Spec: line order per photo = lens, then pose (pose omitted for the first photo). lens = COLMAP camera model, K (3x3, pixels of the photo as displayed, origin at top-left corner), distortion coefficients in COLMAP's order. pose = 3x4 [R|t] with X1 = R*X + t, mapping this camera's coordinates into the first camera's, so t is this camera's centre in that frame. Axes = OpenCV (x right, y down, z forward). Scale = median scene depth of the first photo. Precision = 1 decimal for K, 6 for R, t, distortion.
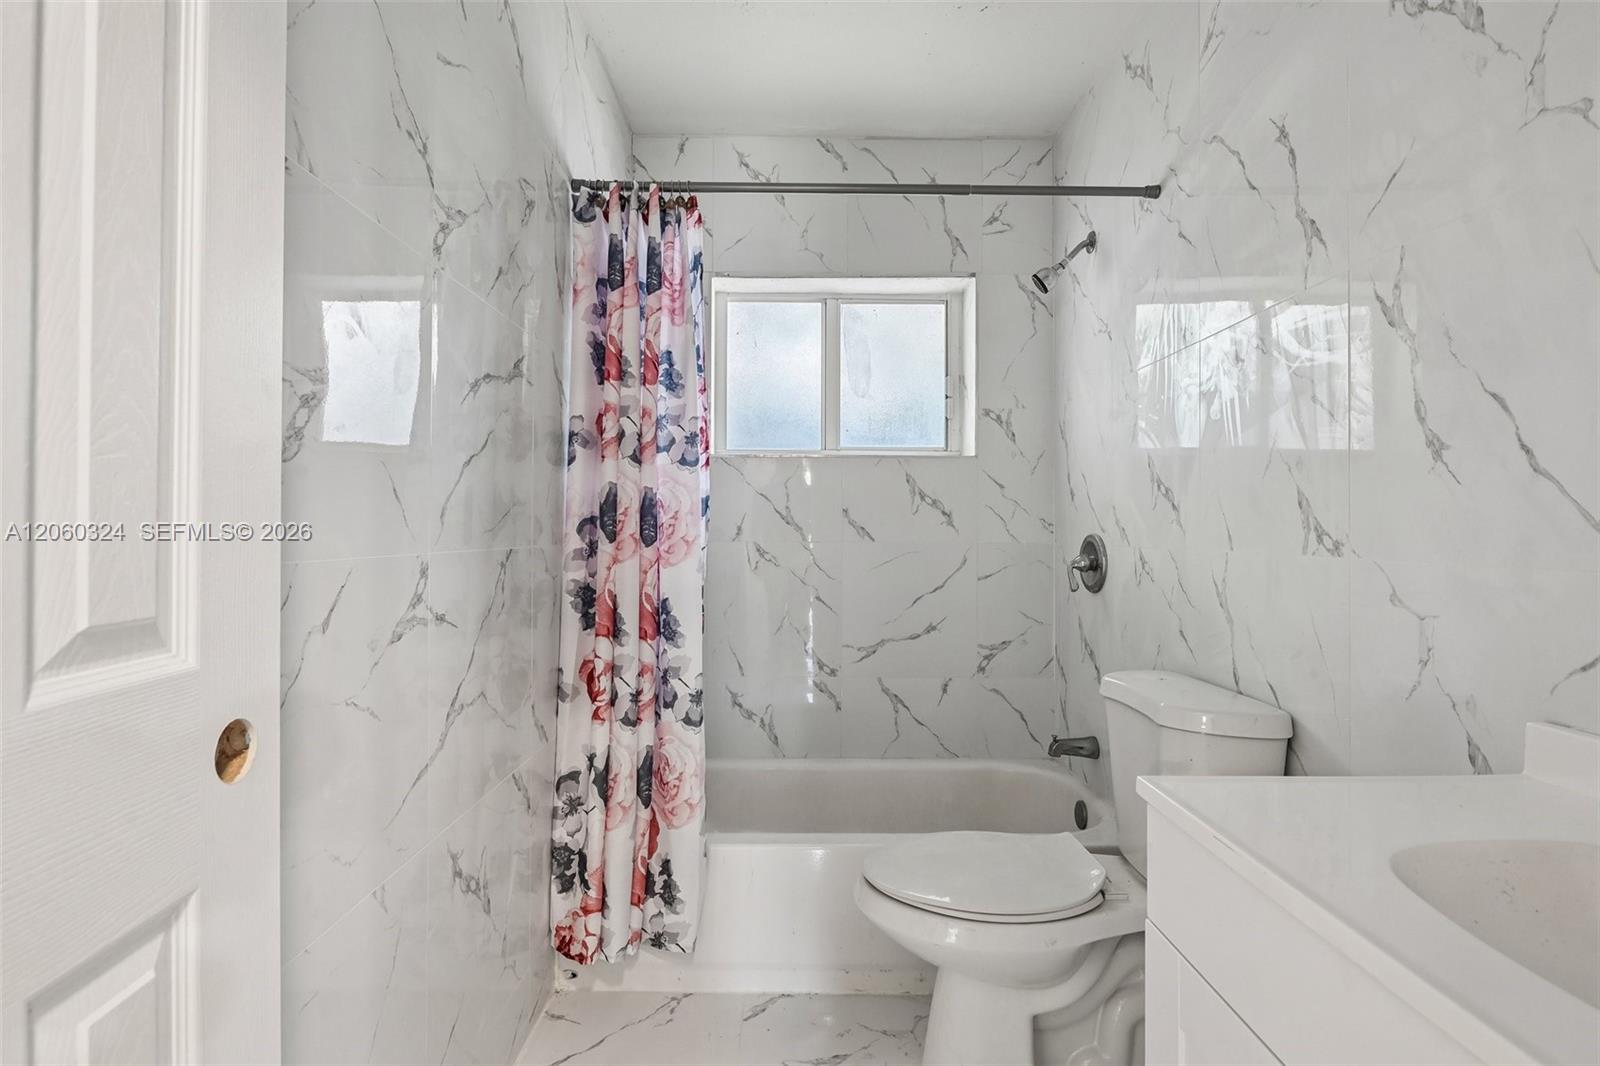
lens RADIAL K [[776.2, 0, 801.9], [0, 776.2, 525.7], [0, 0, 1]] dist [-0.002582, -0.001950]
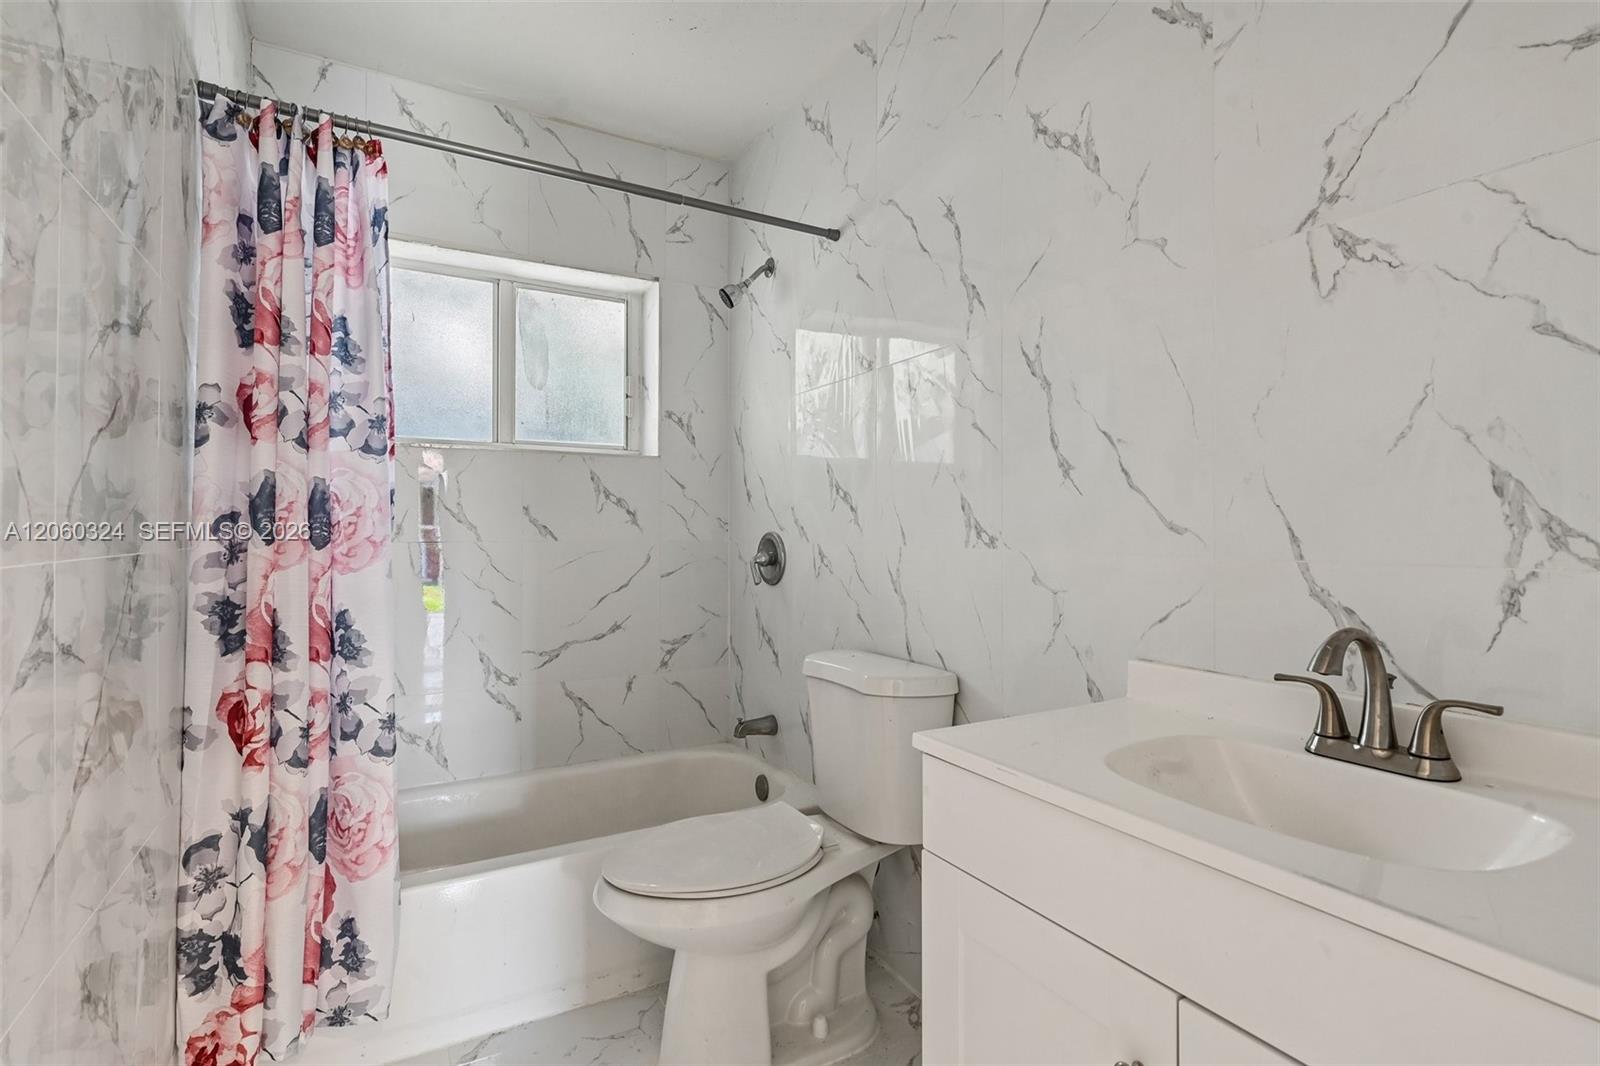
lens RADIAL K [[776.2, 0, 801.9], [0, 776.2, 525.7], [0, 0, 1]] dist [-0.002582, -0.001950]
pose [[0.868188, 0.000328, 0.496235, -0.161815], [-0.001212, 0.999998, 0.001459, -0.000043], [-0.496233, -0.001868, 0.868187, 0.021890]]
